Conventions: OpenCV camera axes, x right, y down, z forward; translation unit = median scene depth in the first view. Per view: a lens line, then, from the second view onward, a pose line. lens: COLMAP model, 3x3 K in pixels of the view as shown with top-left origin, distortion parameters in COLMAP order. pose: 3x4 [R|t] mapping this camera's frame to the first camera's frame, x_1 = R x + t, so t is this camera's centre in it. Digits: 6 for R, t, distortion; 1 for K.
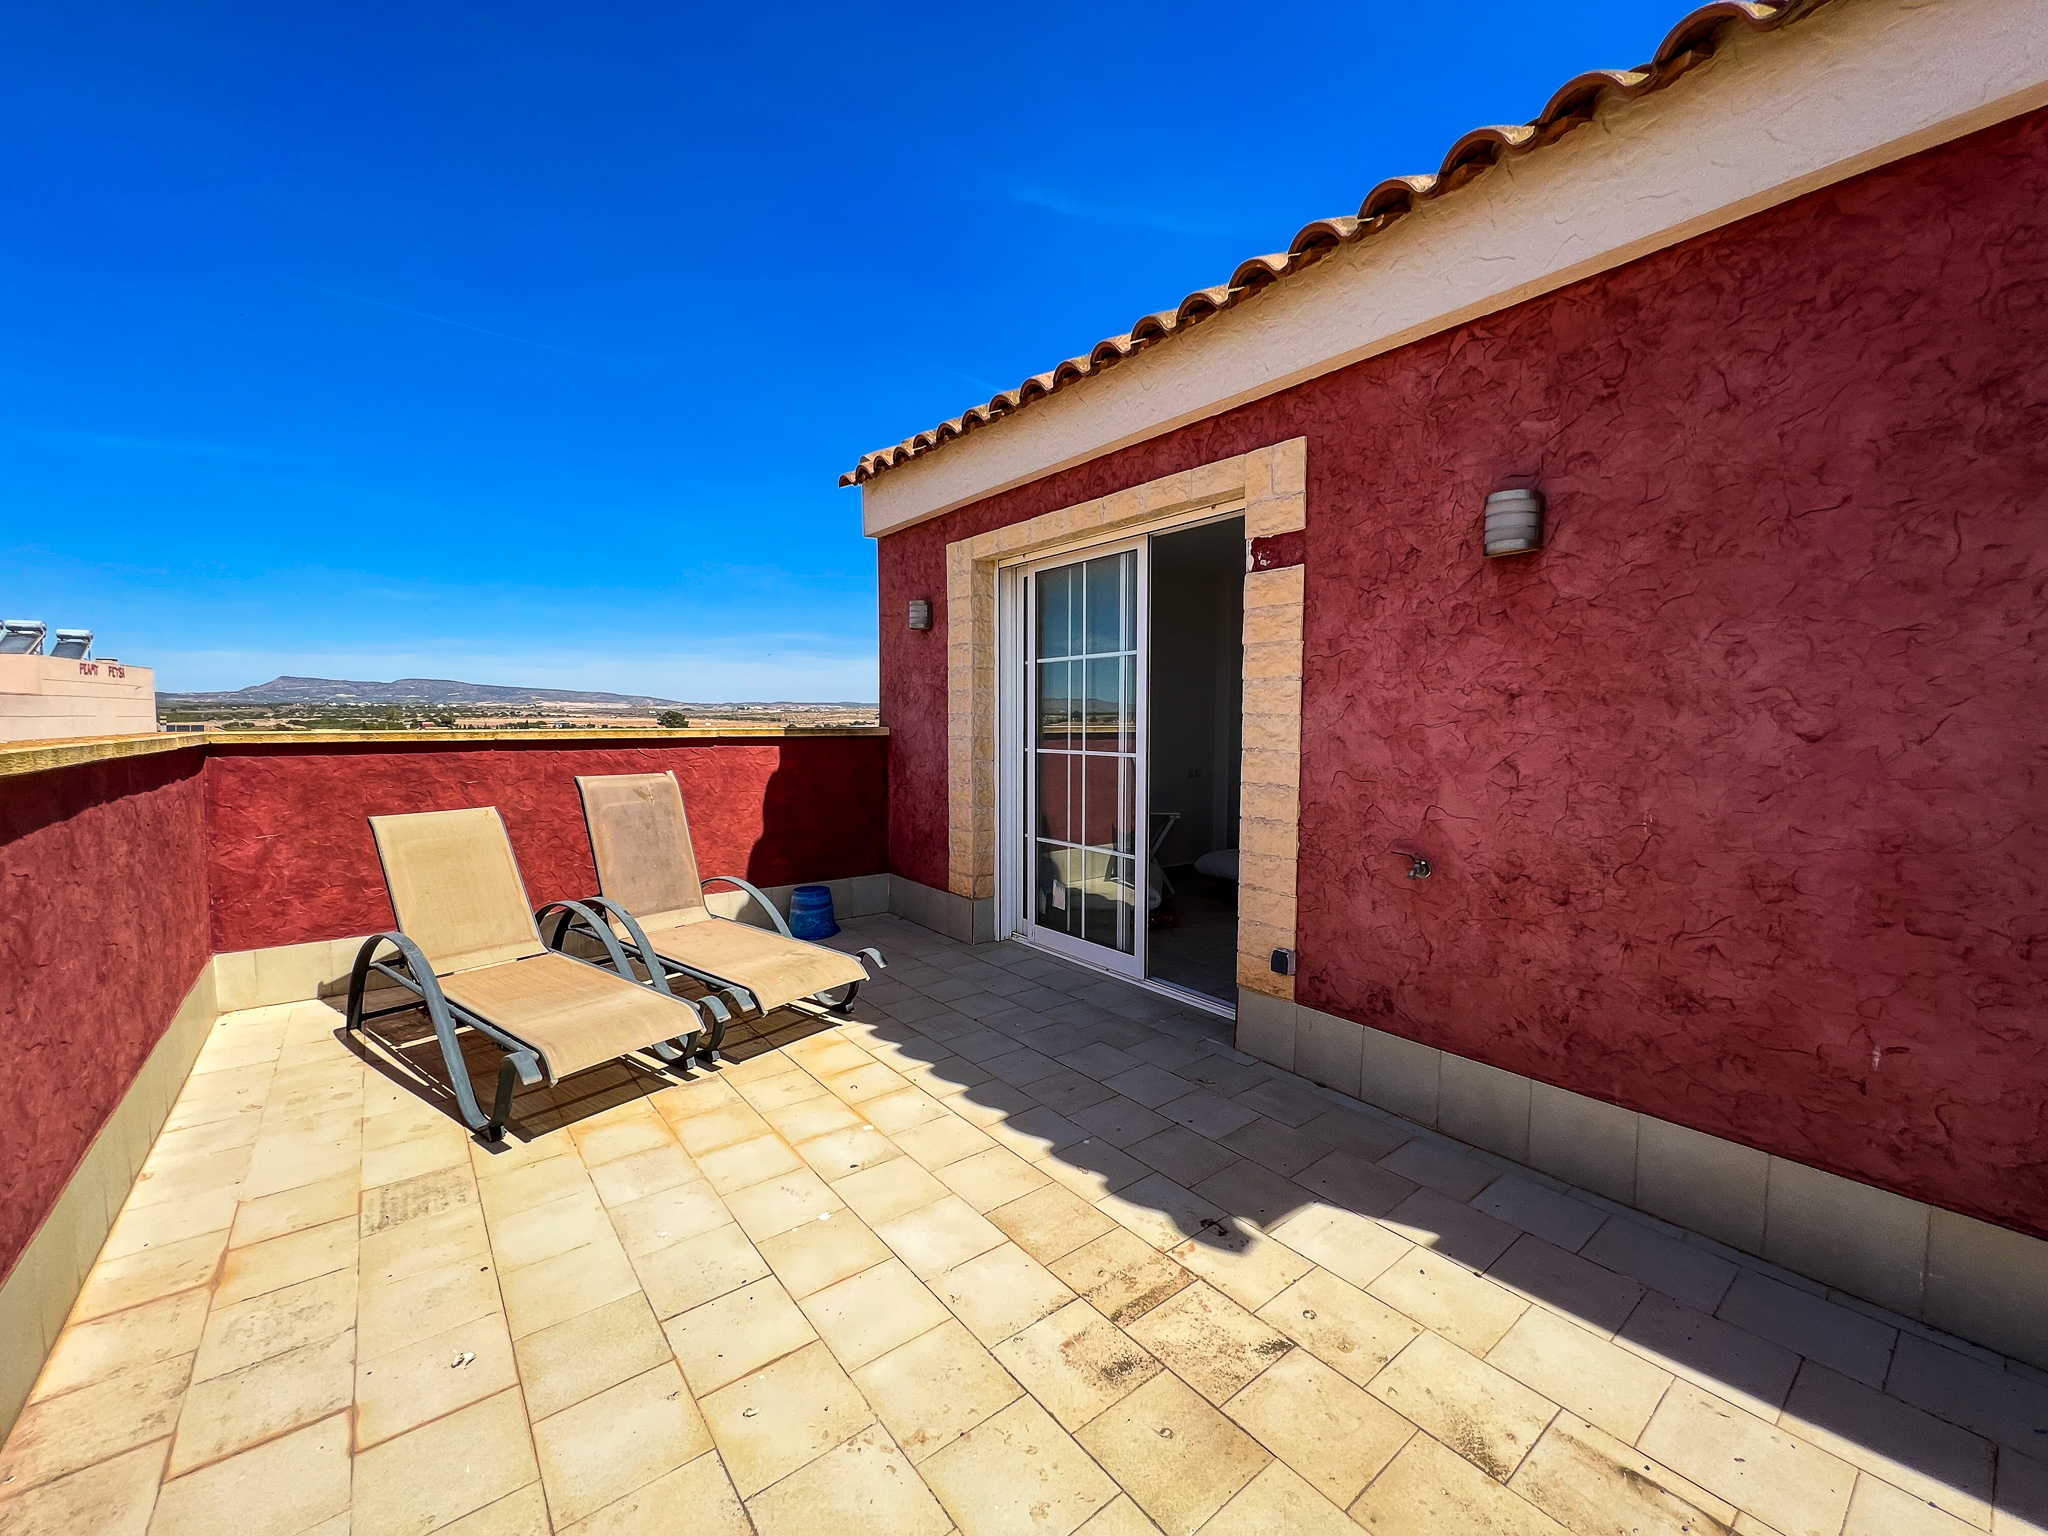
lens RADIAL K [[823.2, 0, 1022.0], [0, 823.2, 769.9], [0, 0, 1]] dist [-0.003377, 0.000897]
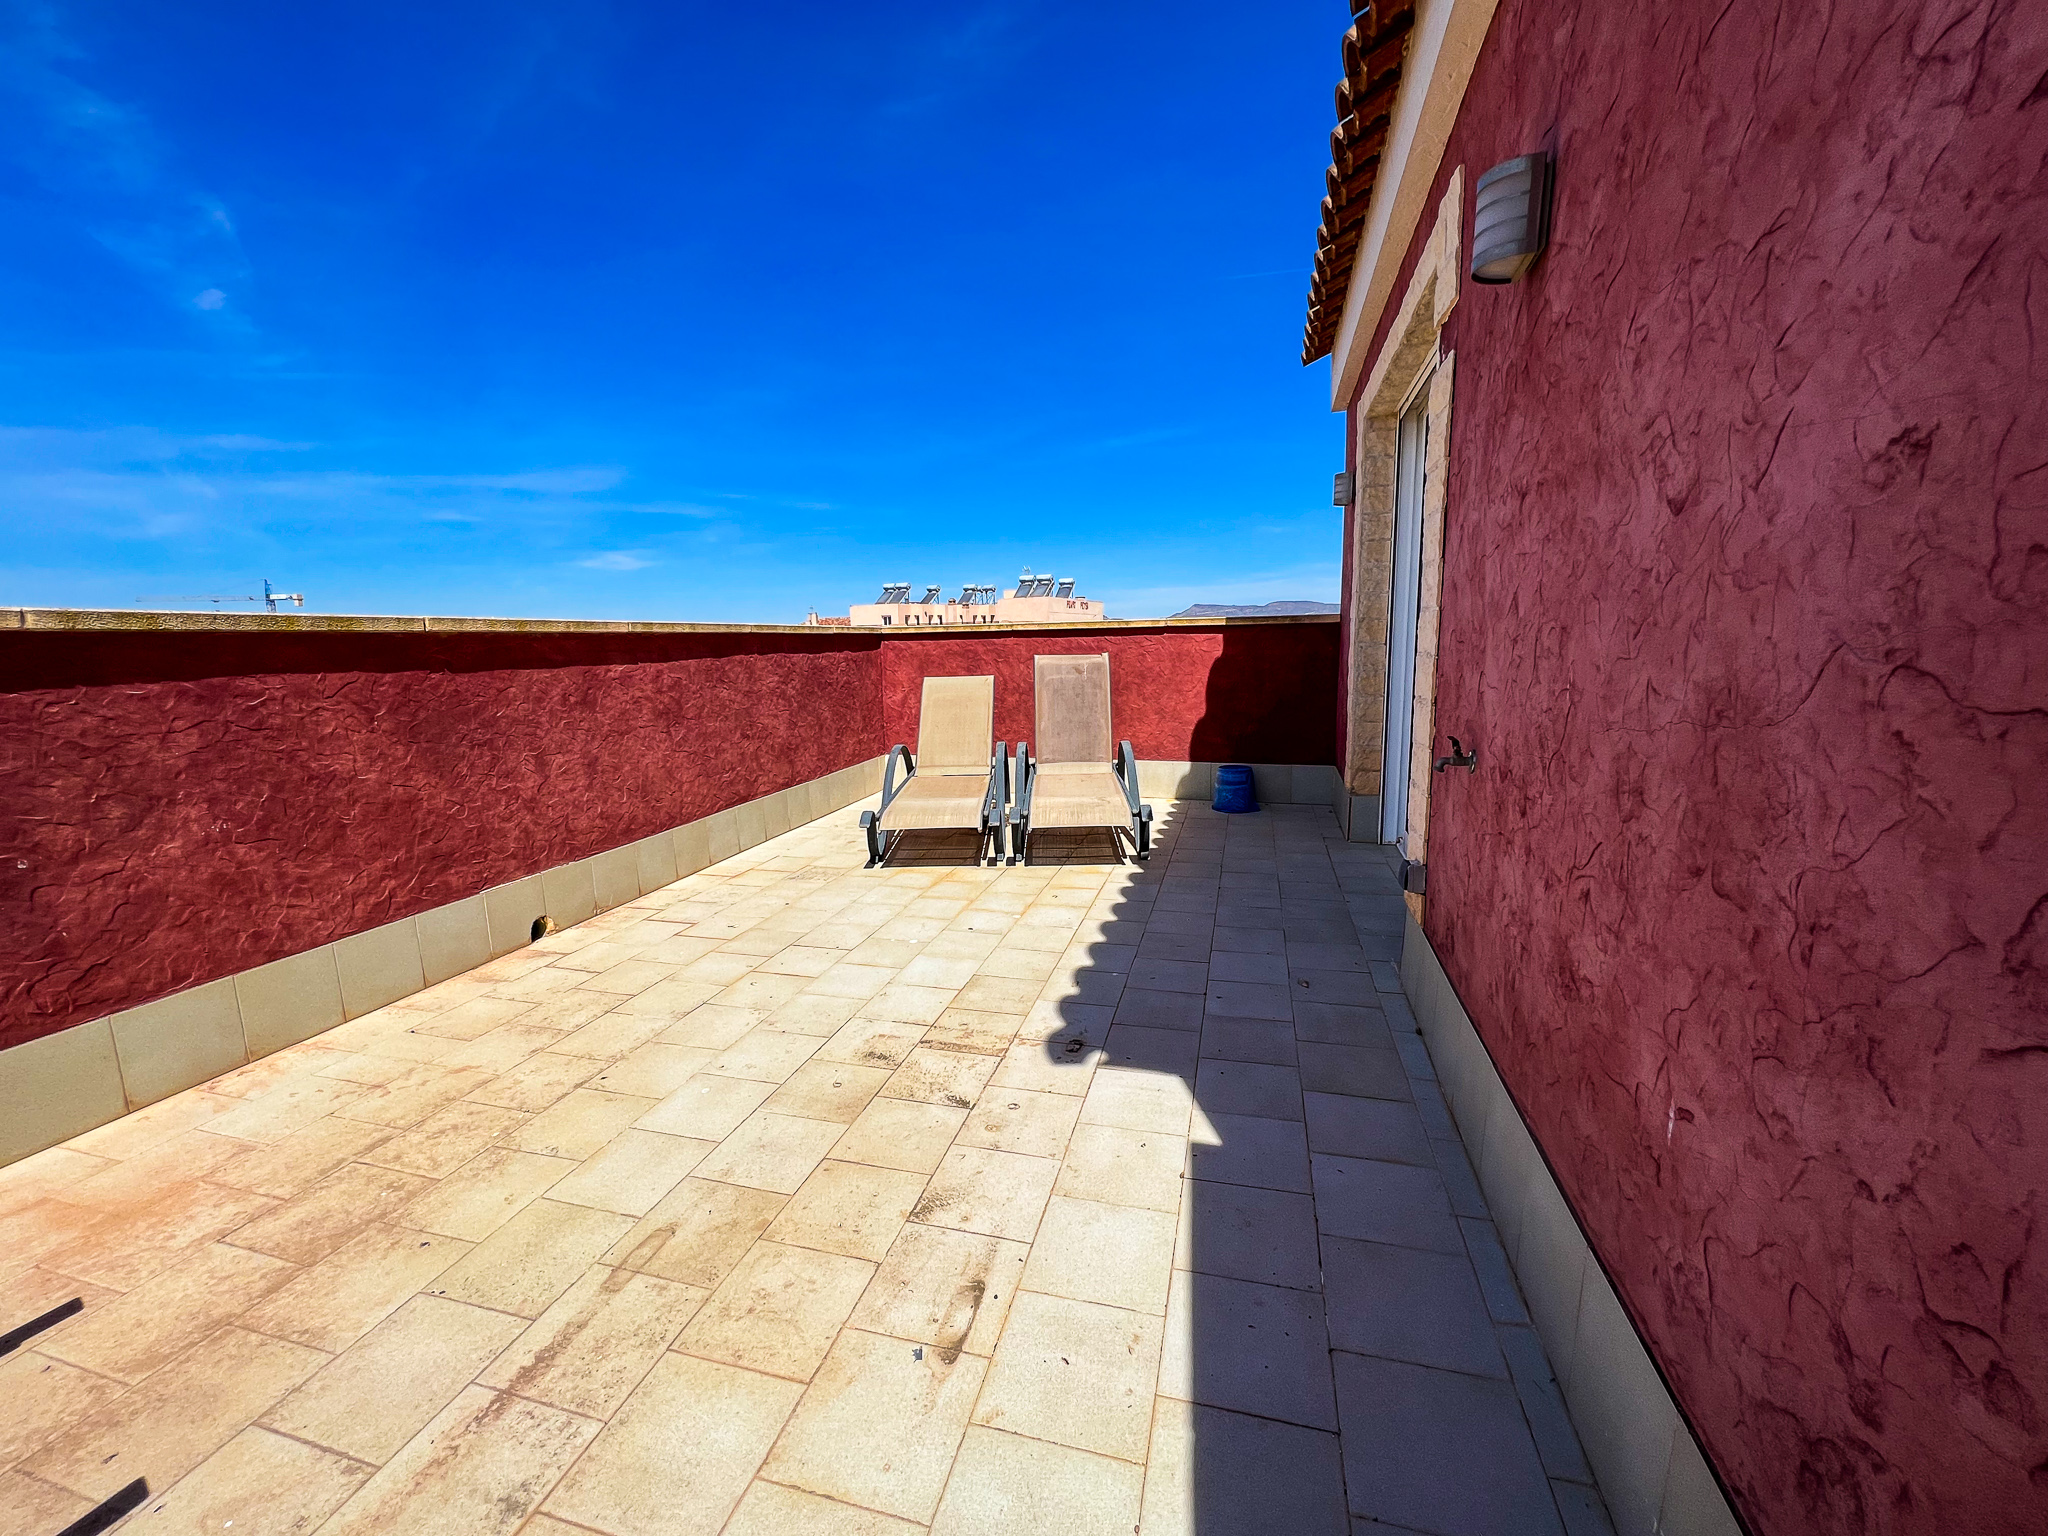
lens RADIAL K [[823.2, 0, 1023.6], [0, 823.2, 773.3], [0, 0, 1]] dist [-0.003377, 0.000897]
pose [[0.593647, 0.116172, -0.796296, 0.924060], [-0.030812, 0.992081, 0.121765, 0.061884], [0.804135, -0.047750, 0.592525, 0.289184]]
